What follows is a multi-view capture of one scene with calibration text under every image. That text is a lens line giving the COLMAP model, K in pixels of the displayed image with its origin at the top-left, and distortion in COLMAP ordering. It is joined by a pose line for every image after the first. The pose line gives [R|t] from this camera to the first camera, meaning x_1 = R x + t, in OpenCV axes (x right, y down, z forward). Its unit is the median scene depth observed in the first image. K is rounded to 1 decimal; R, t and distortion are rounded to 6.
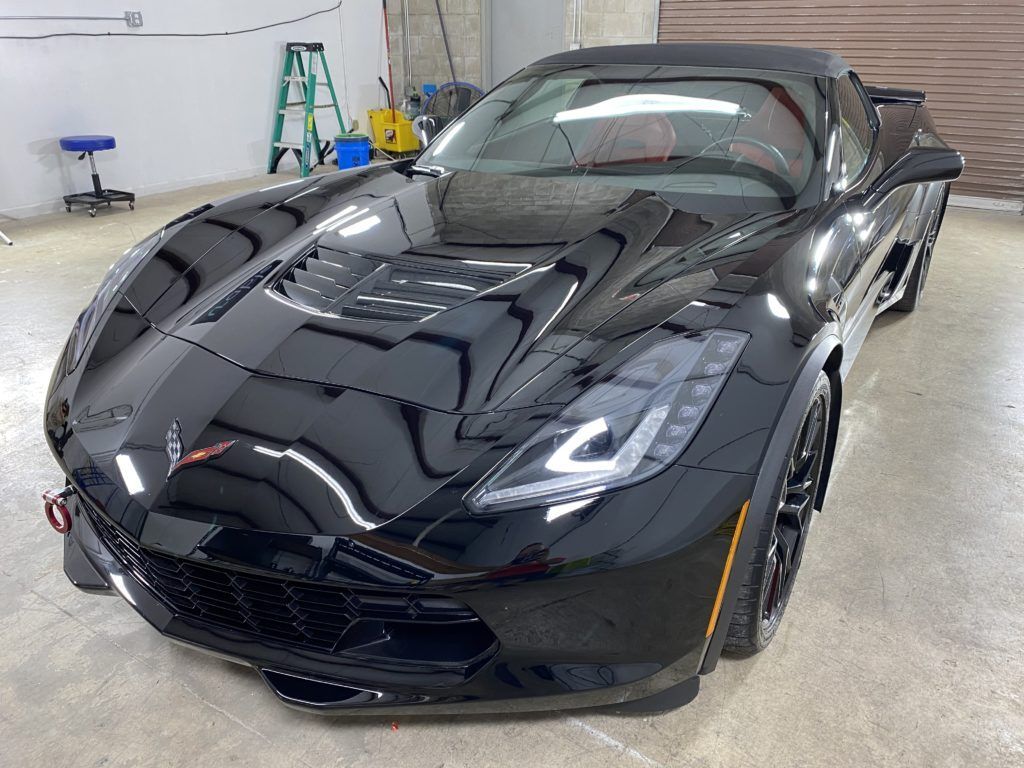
lens RADIAL K [[786.1, 0, 514.3], [0, 786.1, 382.8], [0, 0, 1]] dist [0.003854, -0.004806]
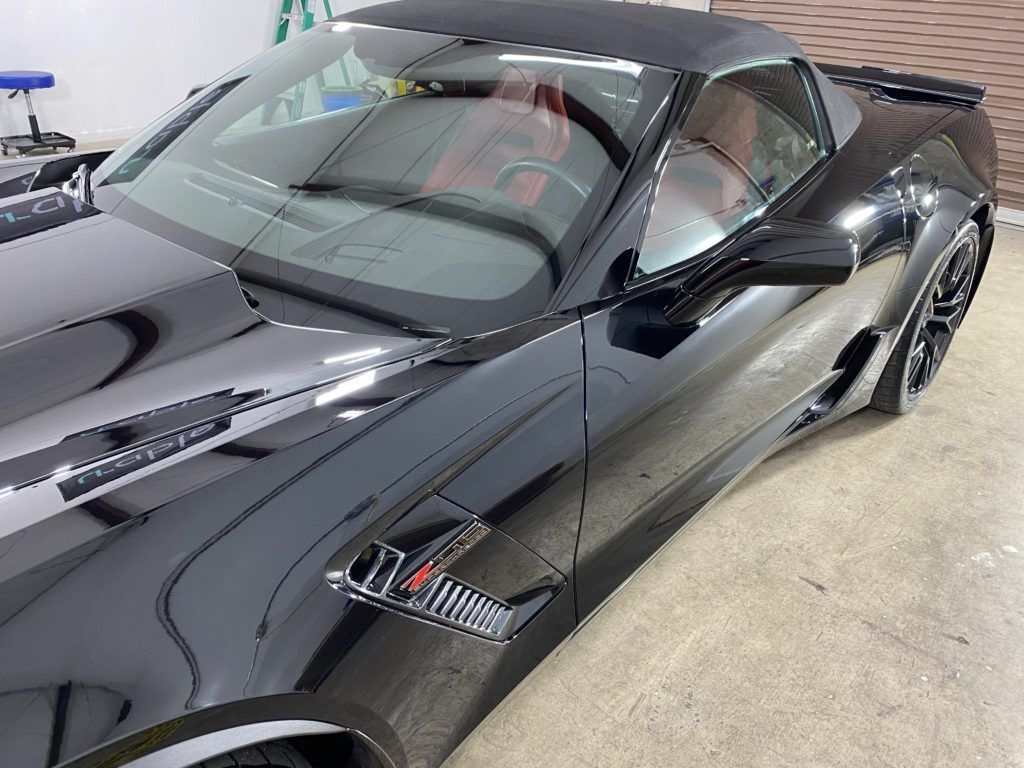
lens RADIAL K [[785.1, 0, 511.1], [0, 785.1, 384.0], [0, 0, 1]] dist [0.004715, -0.005891]
pose [[0.981773, 0.119141, -0.148076, 0.336990], [-0.109135, 0.991270, 0.073985, -0.163988], [0.155598, -0.056476, 0.986205, 0.340135]]
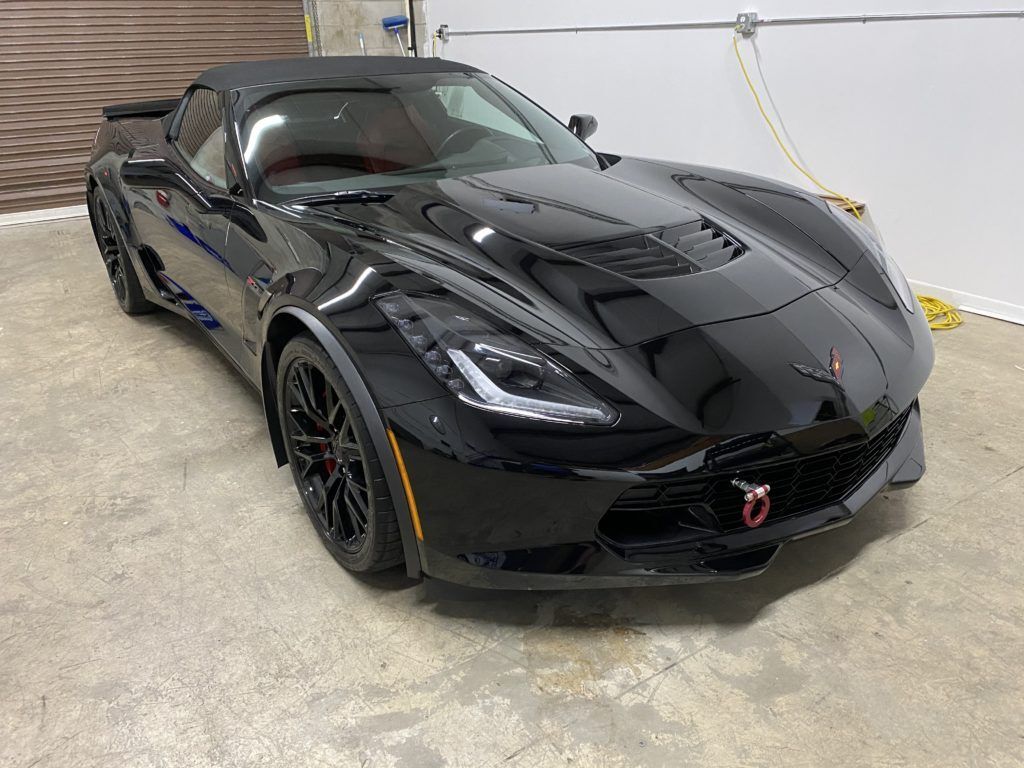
lens RADIAL K [[785.4, 0, 517.6], [0, 785.4, 382.5], [0, 0, 1]] dist [0.003692, -0.003214]
pose [[0.405545, -0.376969, 0.832723, -0.776409], [0.396641, 0.893338, 0.211241, -0.163518], [-0.823535, 0.244624, 0.511810, 0.360015]]
